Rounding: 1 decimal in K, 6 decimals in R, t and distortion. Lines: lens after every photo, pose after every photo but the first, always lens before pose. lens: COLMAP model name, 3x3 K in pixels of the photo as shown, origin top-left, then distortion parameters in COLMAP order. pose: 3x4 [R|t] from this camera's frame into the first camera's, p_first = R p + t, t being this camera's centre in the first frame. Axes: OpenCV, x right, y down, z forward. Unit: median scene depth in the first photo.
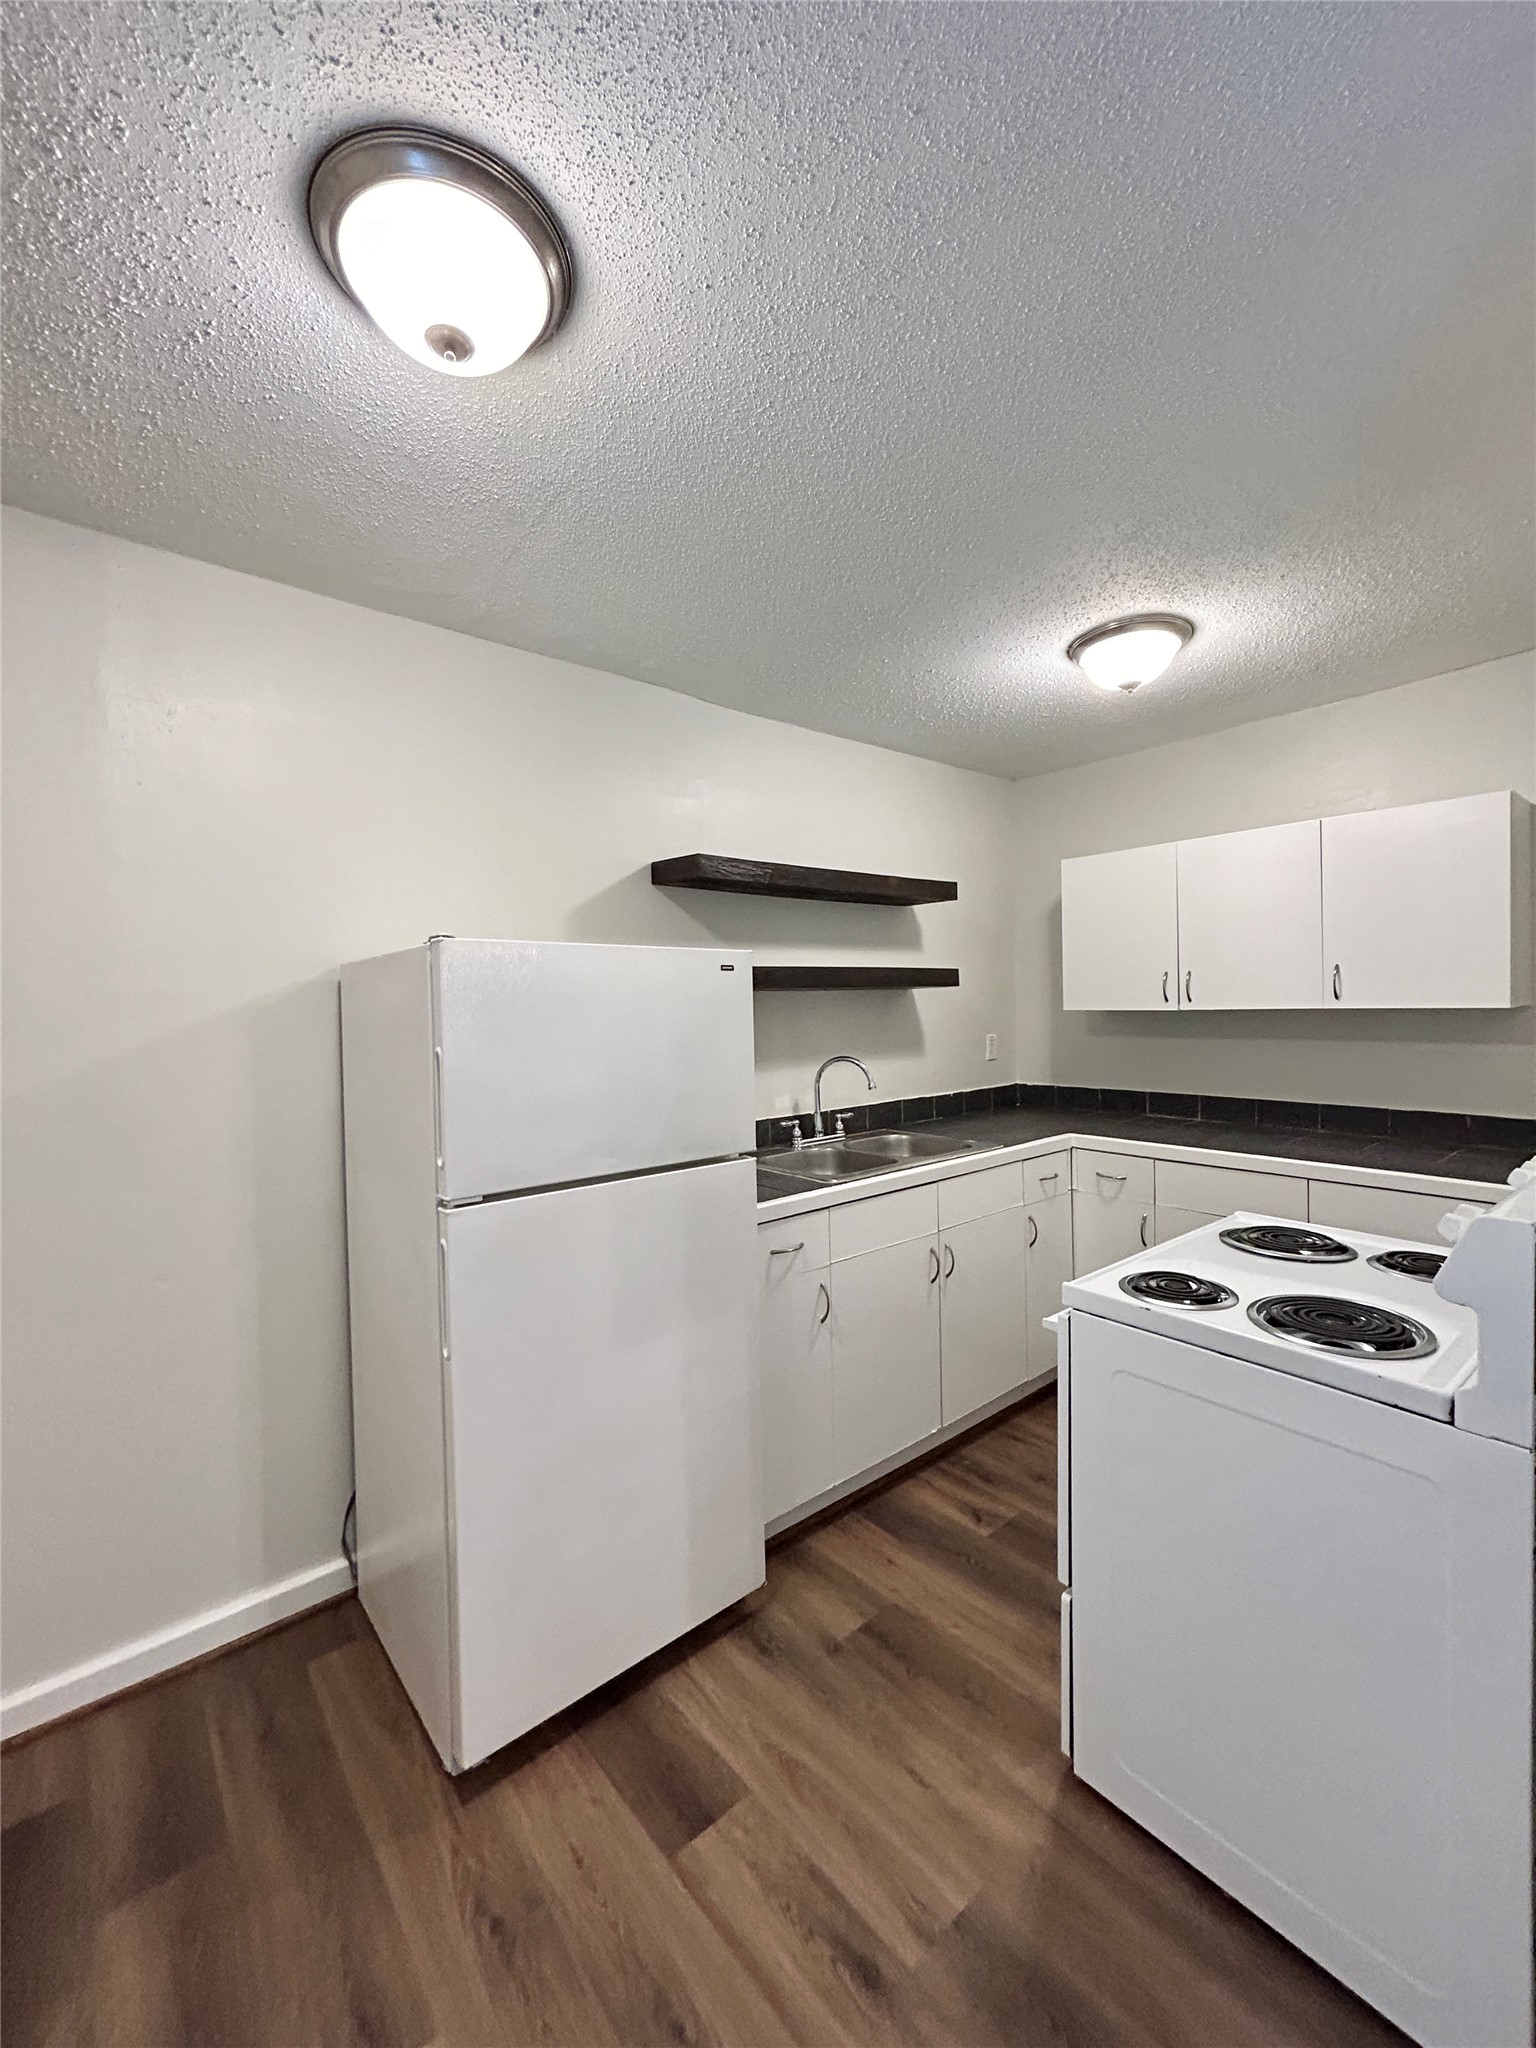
lens RADIAL K [[824.7, 0, 766.3], [0, 824.7, 1020.1], [0, 0, 1]] dist [0.001187, -0.000811]
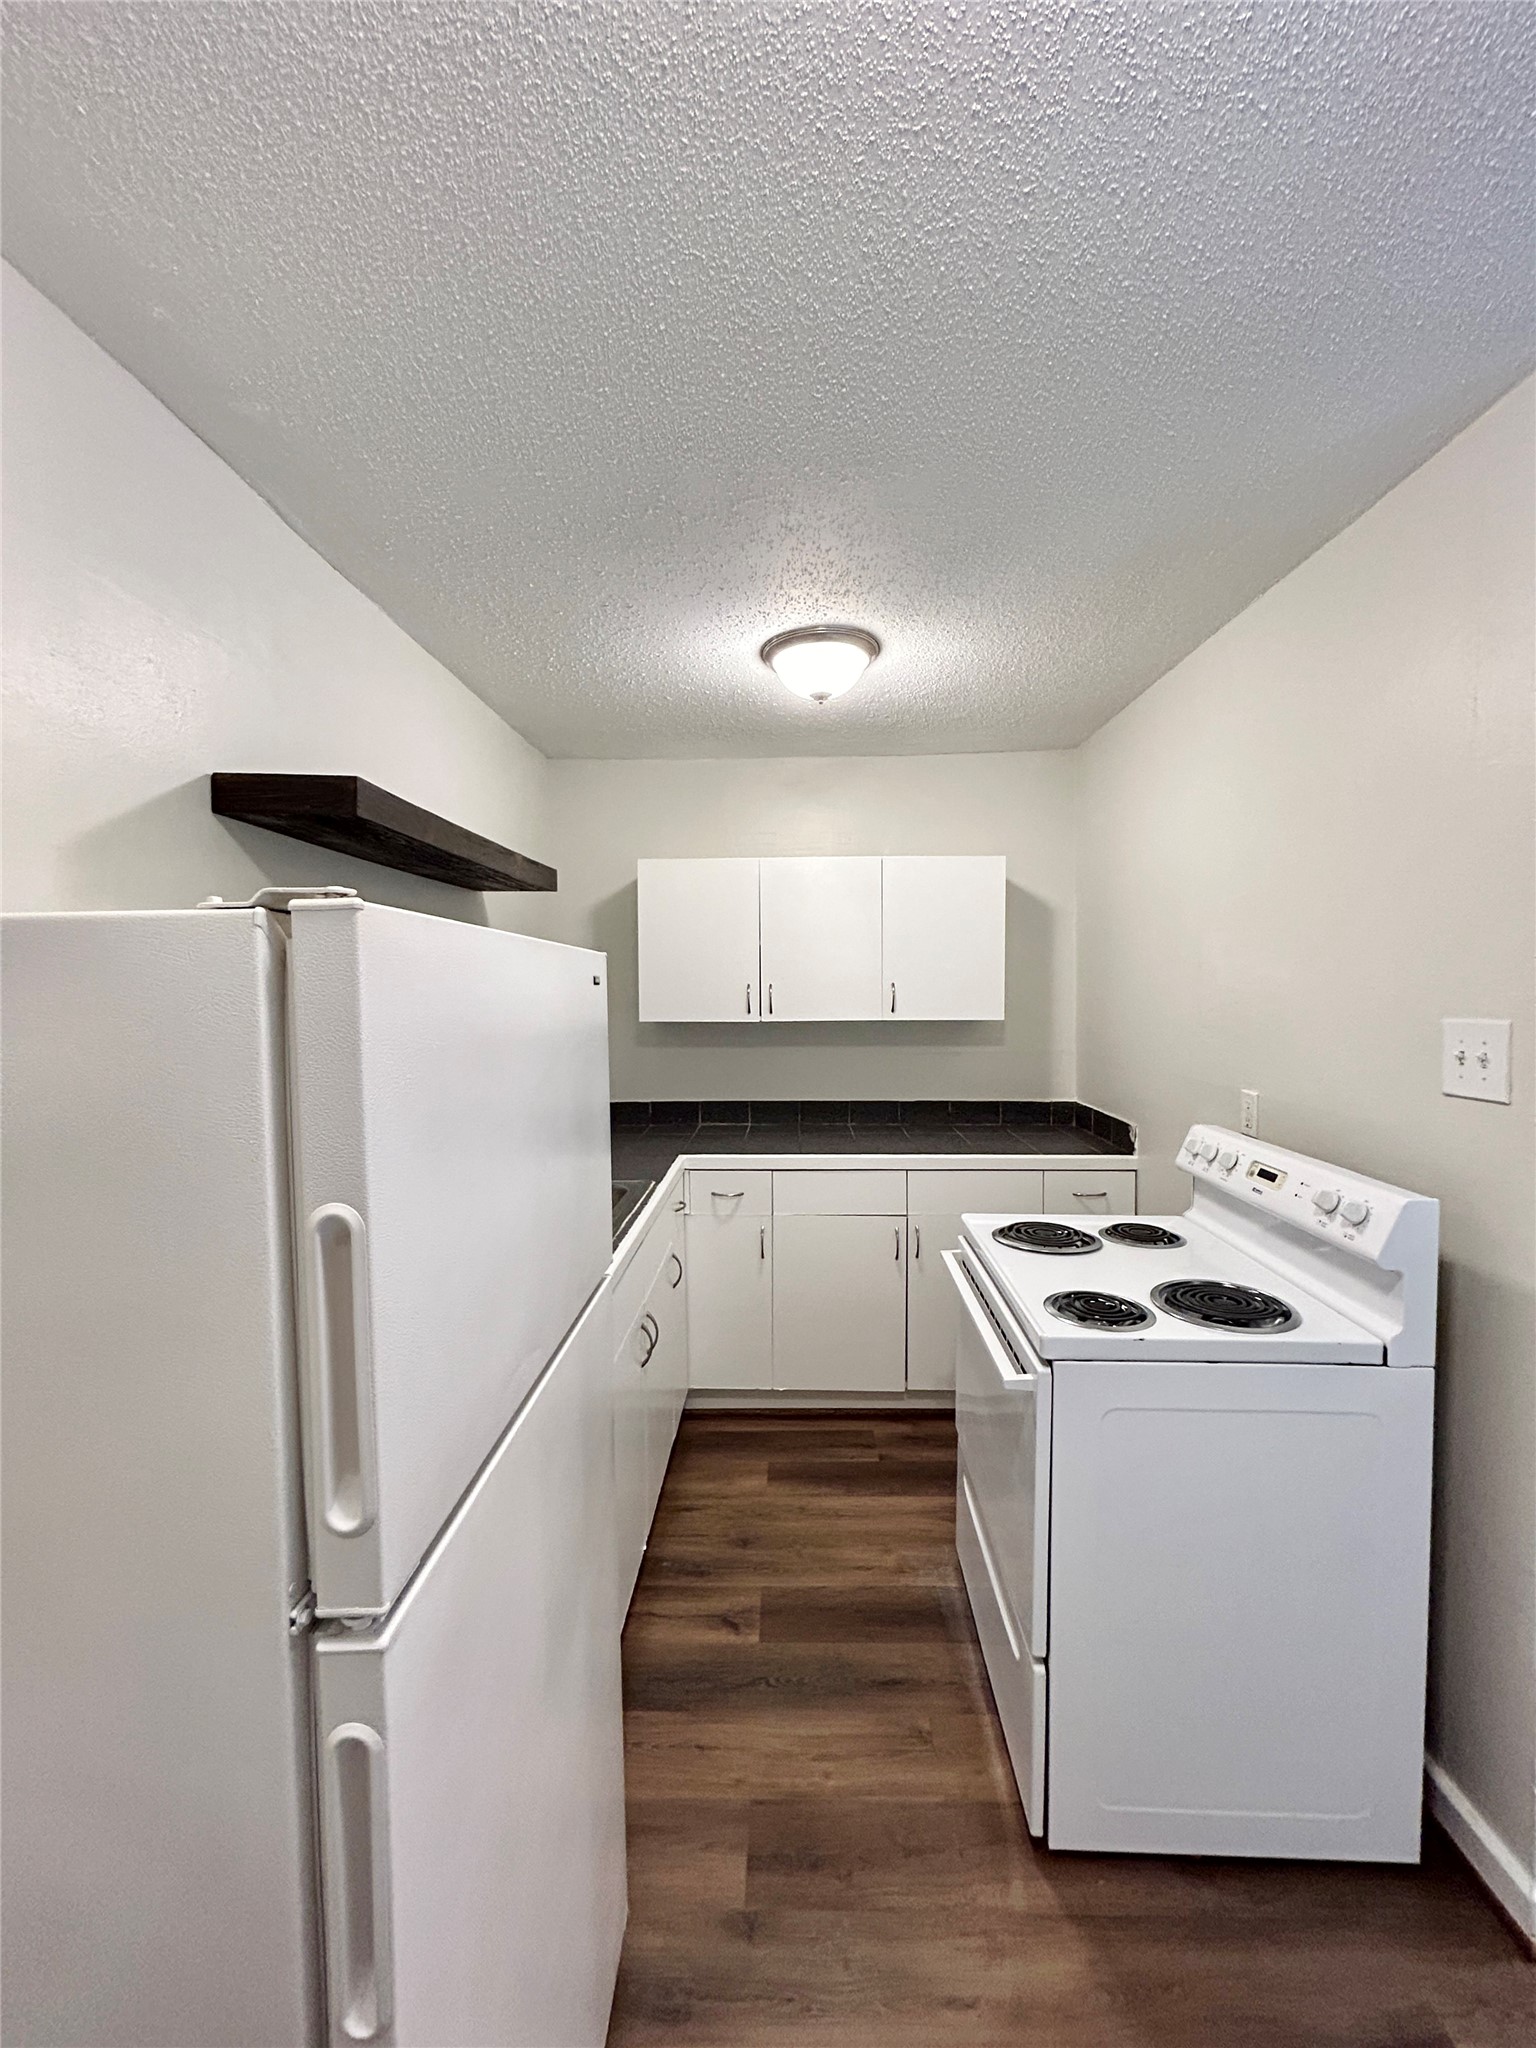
lens RADIAL K [[824.7, 0, 774.0], [0, 824.7, 1021.8], [0, 0, 1]] dist [0.001187, -0.000811]
pose [[0.658592, -0.016528, 0.752318, -0.387447], [0.010909, 0.999863, 0.012417, -0.035734], [-0.752421, 0.000029, 0.658683, 0.451444]]
